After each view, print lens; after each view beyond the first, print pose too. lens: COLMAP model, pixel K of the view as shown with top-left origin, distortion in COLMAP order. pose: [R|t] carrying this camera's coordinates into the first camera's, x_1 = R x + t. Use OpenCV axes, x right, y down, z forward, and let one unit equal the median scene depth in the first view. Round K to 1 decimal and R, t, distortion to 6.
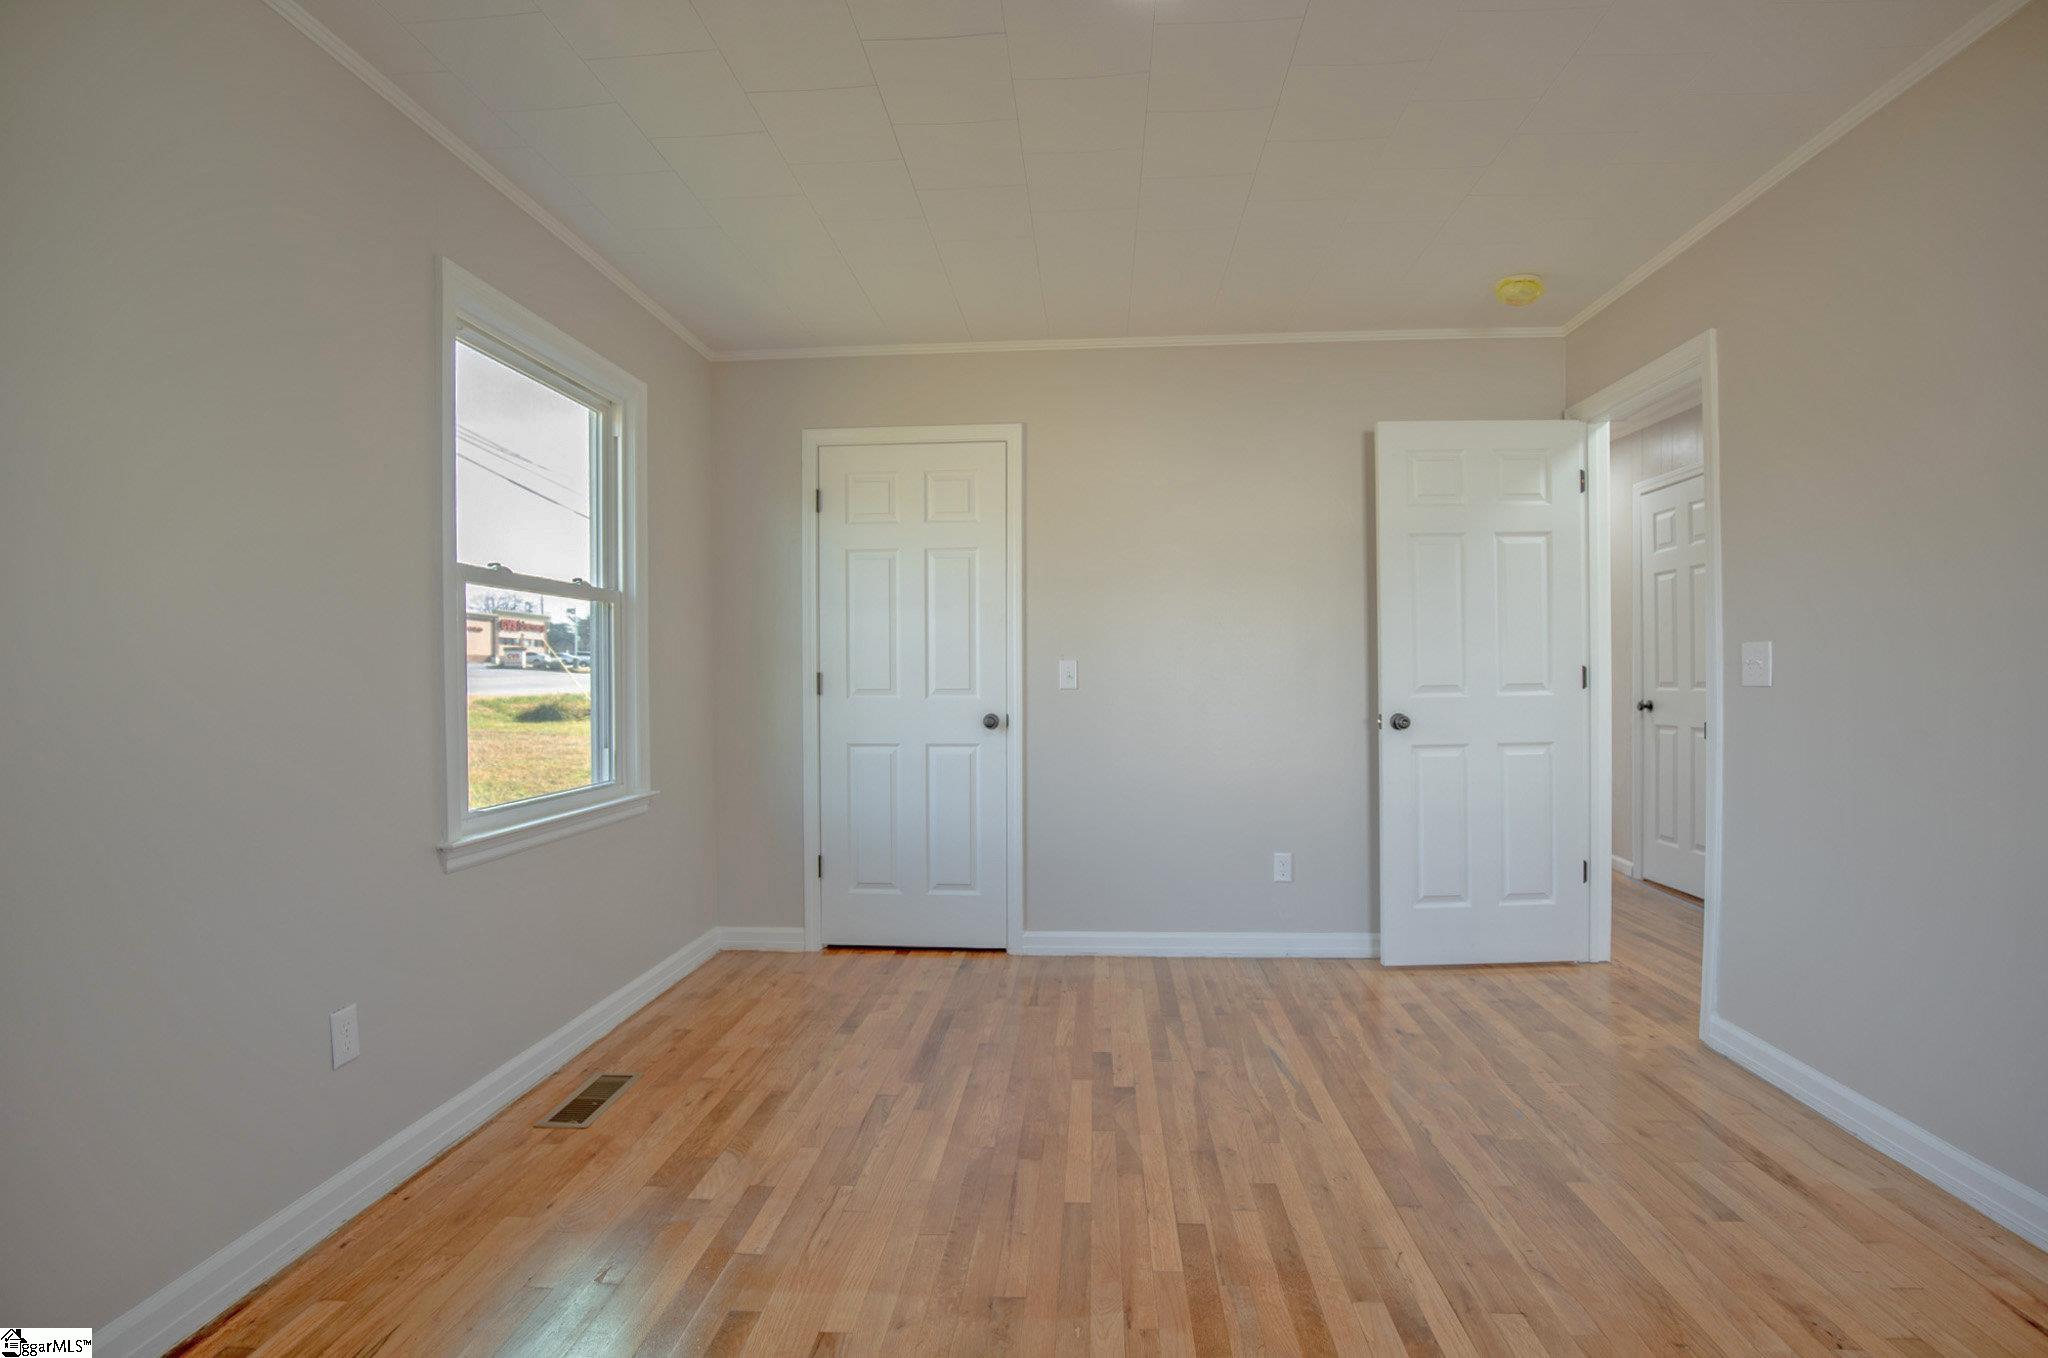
lens RADIAL K [[967.0, 0, 1024.0], [0, 967.0, 679.0], [0, 0, 1]] dist [-0.029264, 0.000700]
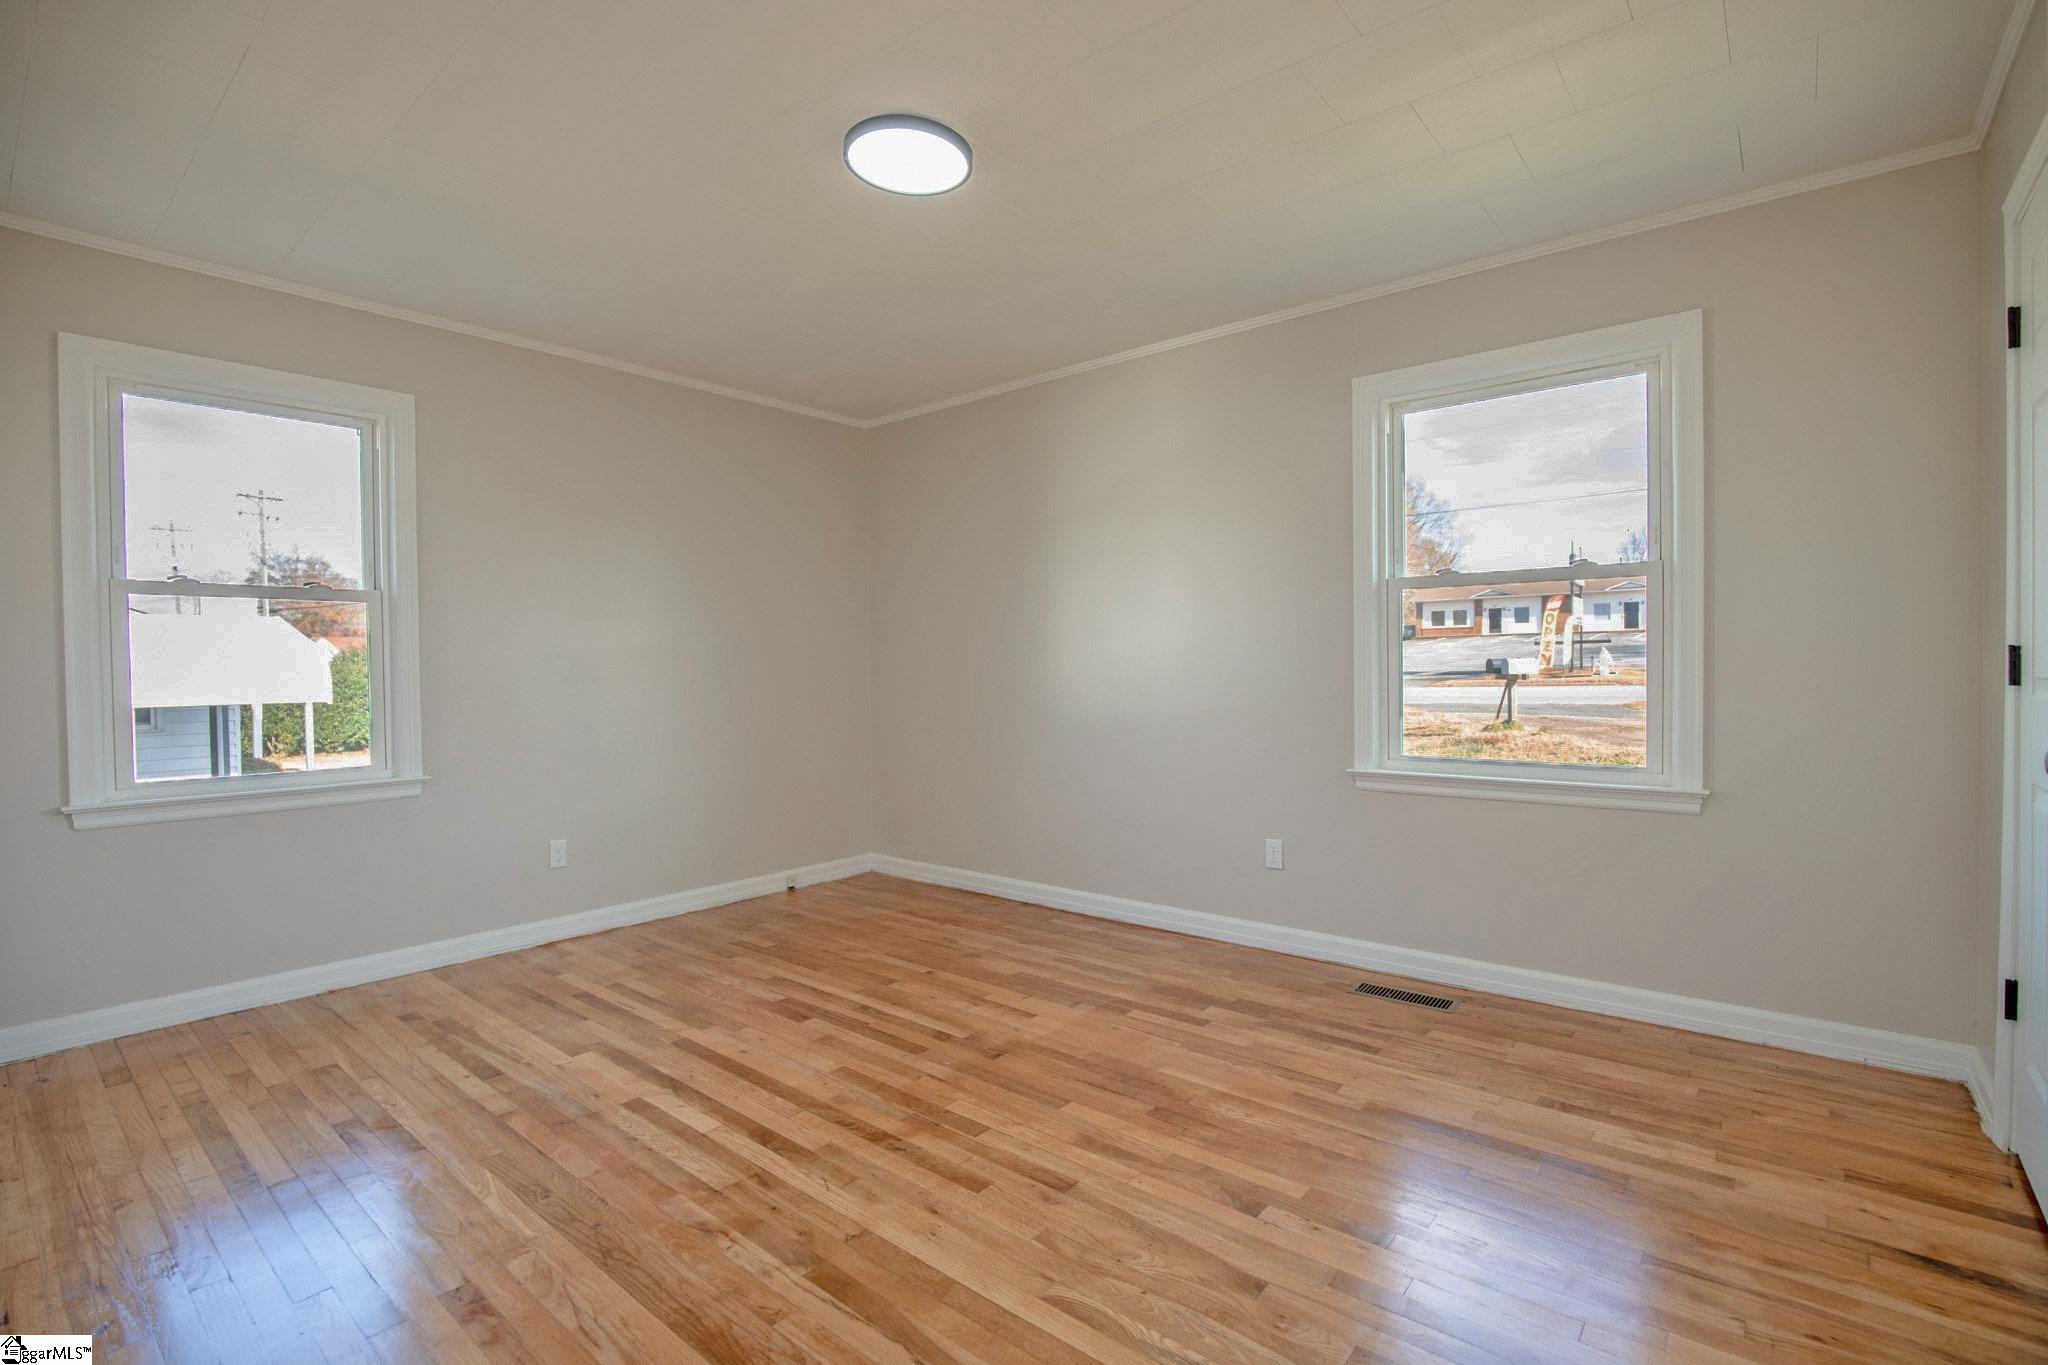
lens RADIAL K [[937.7, 0, 1024.0], [0, 937.7, 682.5], [0, 0, 1]] dist [-0.036335, 0.007641]
pose [[-0.584628, 0.026906, -0.810855, 0.957999], [0.012313, 0.999629, 0.024293, -0.005999], [0.811208, 0.004219, -0.584742, 1.551627]]
